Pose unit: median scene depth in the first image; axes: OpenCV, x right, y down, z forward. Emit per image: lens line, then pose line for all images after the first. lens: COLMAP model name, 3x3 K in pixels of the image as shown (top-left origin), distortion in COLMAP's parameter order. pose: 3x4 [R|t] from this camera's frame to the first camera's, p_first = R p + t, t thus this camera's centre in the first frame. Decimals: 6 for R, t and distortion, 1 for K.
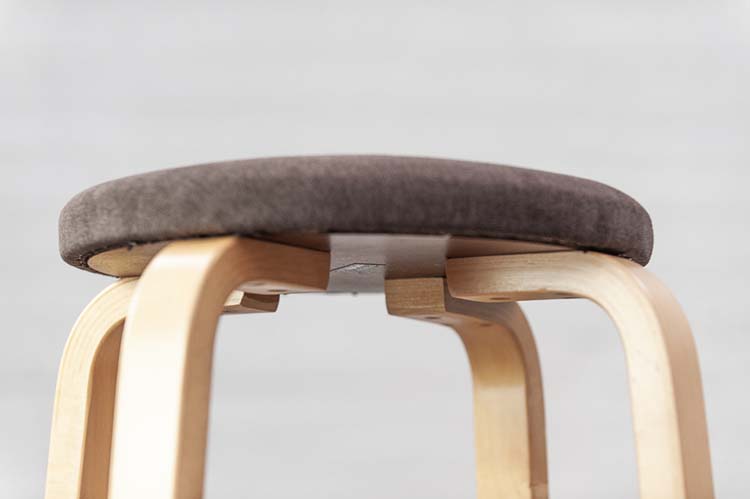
lens RADIAL K [[2153.4, 0, 375.0], [0, 2153.4, 249.5], [0, 0, 1]] dist [-0.026218, -0.017417]
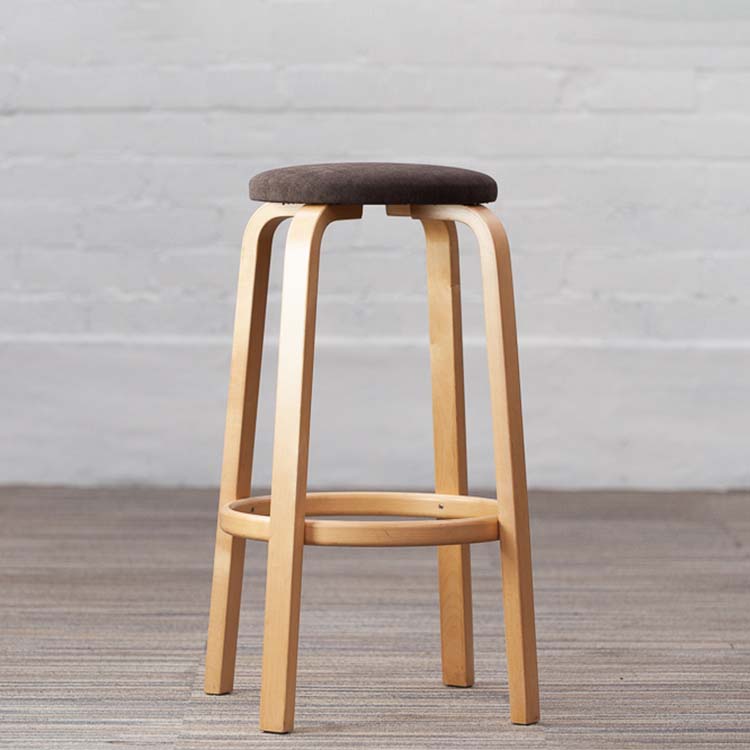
lens RADIAL K [[3918.9, 0, 375.0], [0, 3918.9, 375.0], [0, 0, 1]] dist [-0.223463, -10.194119]
pose [[0.999978, 0.001786, -0.006389, 0.022096], [-0.000509, 0.980901, 0.194508, -0.667417], [0.006614, -0.194501, 0.980880, -3.393800]]
